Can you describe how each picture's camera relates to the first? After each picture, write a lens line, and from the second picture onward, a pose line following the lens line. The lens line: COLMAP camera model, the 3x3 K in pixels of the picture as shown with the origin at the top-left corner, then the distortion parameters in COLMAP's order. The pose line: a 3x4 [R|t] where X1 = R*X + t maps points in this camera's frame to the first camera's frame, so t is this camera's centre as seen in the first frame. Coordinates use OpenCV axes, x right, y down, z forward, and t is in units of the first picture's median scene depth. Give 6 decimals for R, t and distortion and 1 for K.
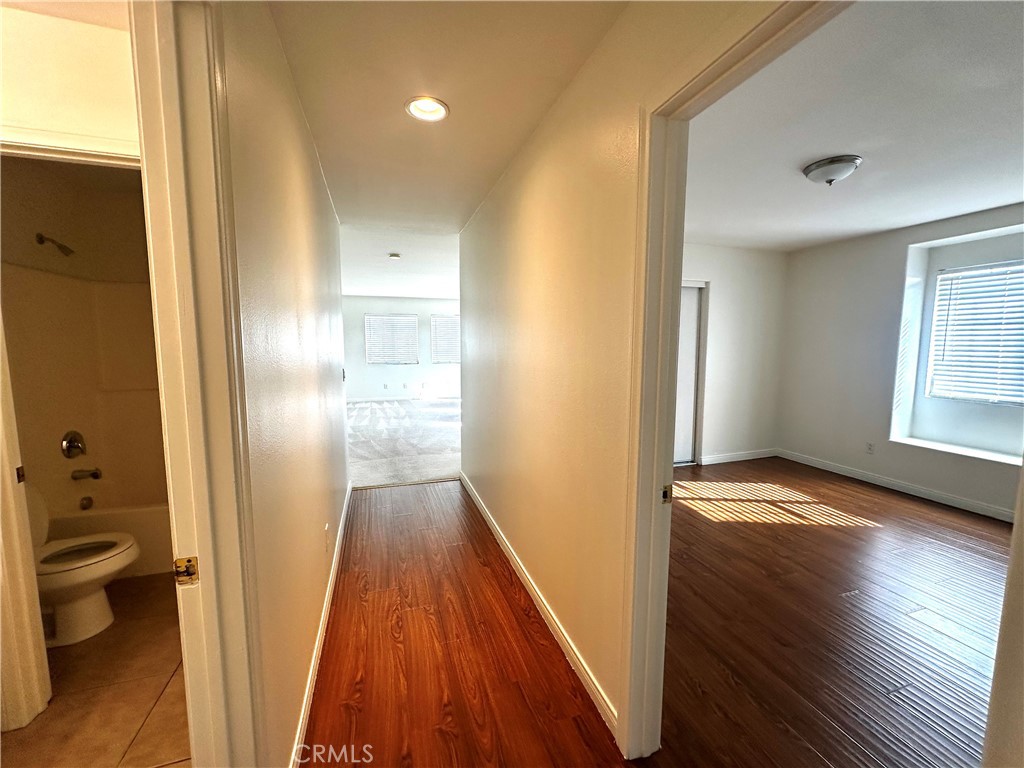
lens RADIAL K [[407.7, 0, 514.9], [0, 407.7, 385.5], [0, 0, 1]] dist [-0.003687, 0.001110]
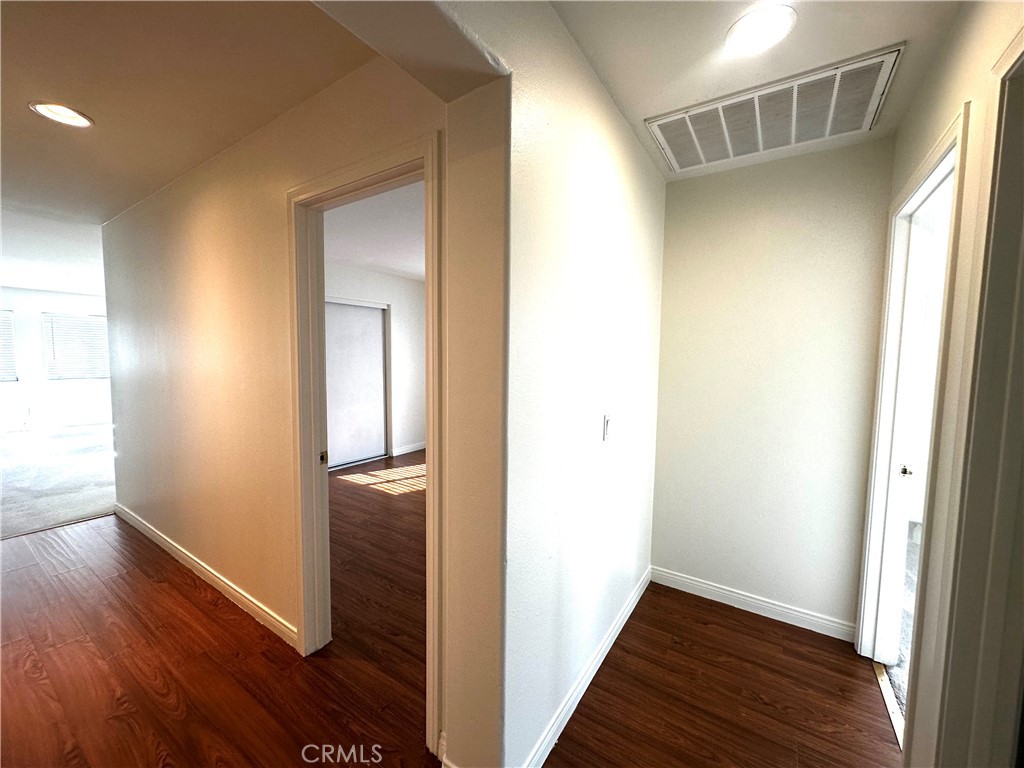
lens RADIAL K [[407.7, 0, 512.0], [0, 407.7, 385.2], [0, 0, 1]] dist [-0.003687, 0.001110]
pose [[0.786872, -0.036963, 0.616009, 0.006126], [0.054353, 0.998476, -0.009517, 0.027243], [-0.614718, 0.040971, 0.787682, -0.283588]]
